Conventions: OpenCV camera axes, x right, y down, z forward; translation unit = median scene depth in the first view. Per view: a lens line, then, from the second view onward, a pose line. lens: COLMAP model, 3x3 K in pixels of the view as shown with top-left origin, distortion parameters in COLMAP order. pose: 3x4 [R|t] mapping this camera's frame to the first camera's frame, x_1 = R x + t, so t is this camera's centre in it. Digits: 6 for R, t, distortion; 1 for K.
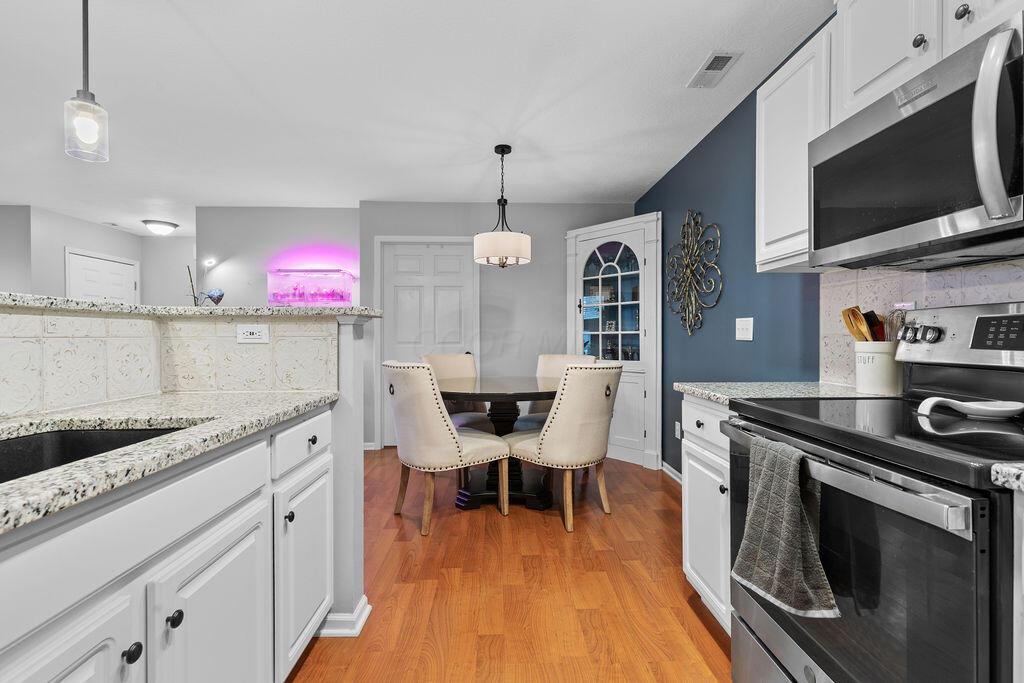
lens RADIAL K [[463.7, 0, 515.5], [0, 463.7, 336.5], [0, 0, 1]] dist [0.010634, -0.001653]
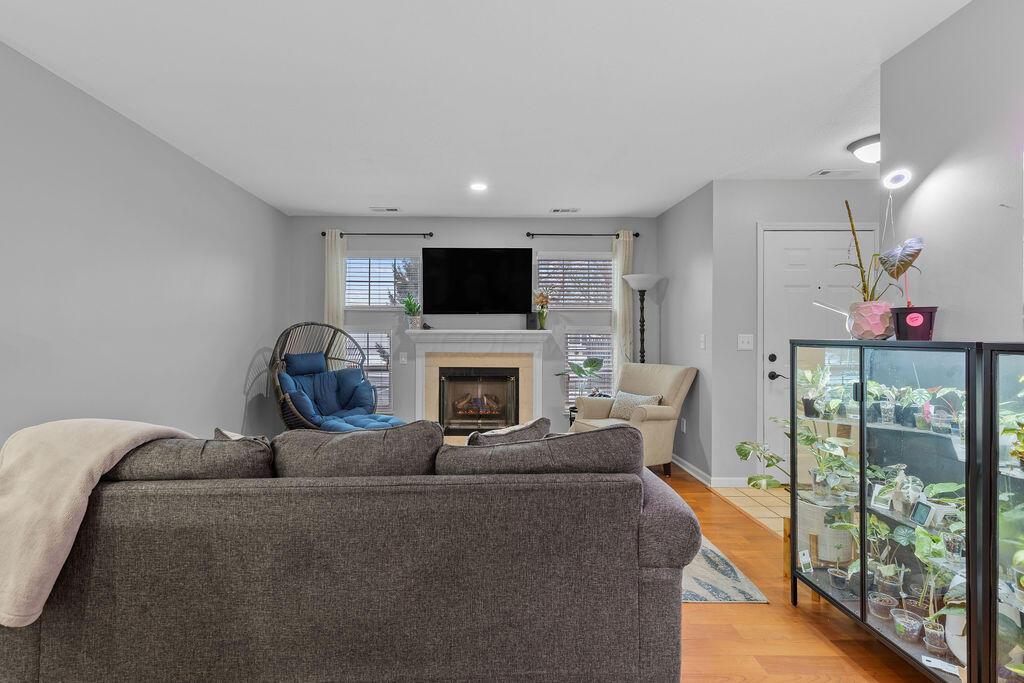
lens RADIAL K [[463.7, 0, 485.5], [0, 463.7, 338.9], [0, 0, 1]] dist [0.010634, -0.001653]
pose [[-0.035301, 0.015906, -0.999250, -0.245525], [-0.000911, 0.999872, 0.015948, -0.024675], [0.999376, 0.001473, -0.035282, 0.715837]]
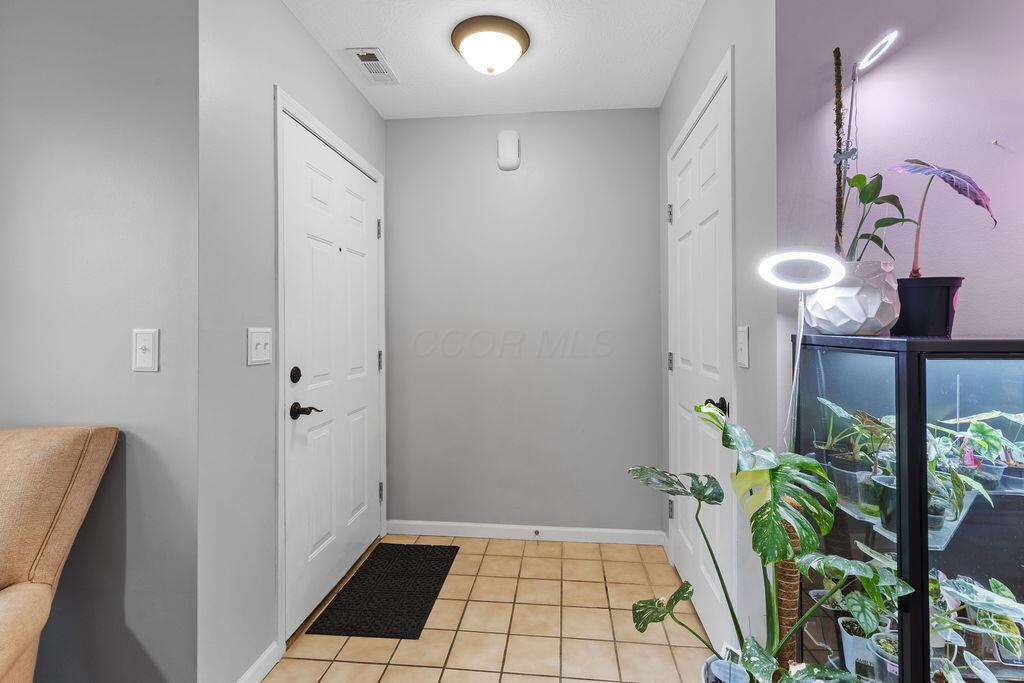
lens RADIAL K [[463.7, 0, 514.8], [0, 463.7, 318.3], [0, 0, 1]] dist [0.010634, -0.001653]
pose [[0.988321, -0.002572, -0.152365, -0.890808], [0.000050, 0.999863, -0.016558, -0.021467], [0.152387, 0.016357, 0.988186, 0.830944]]
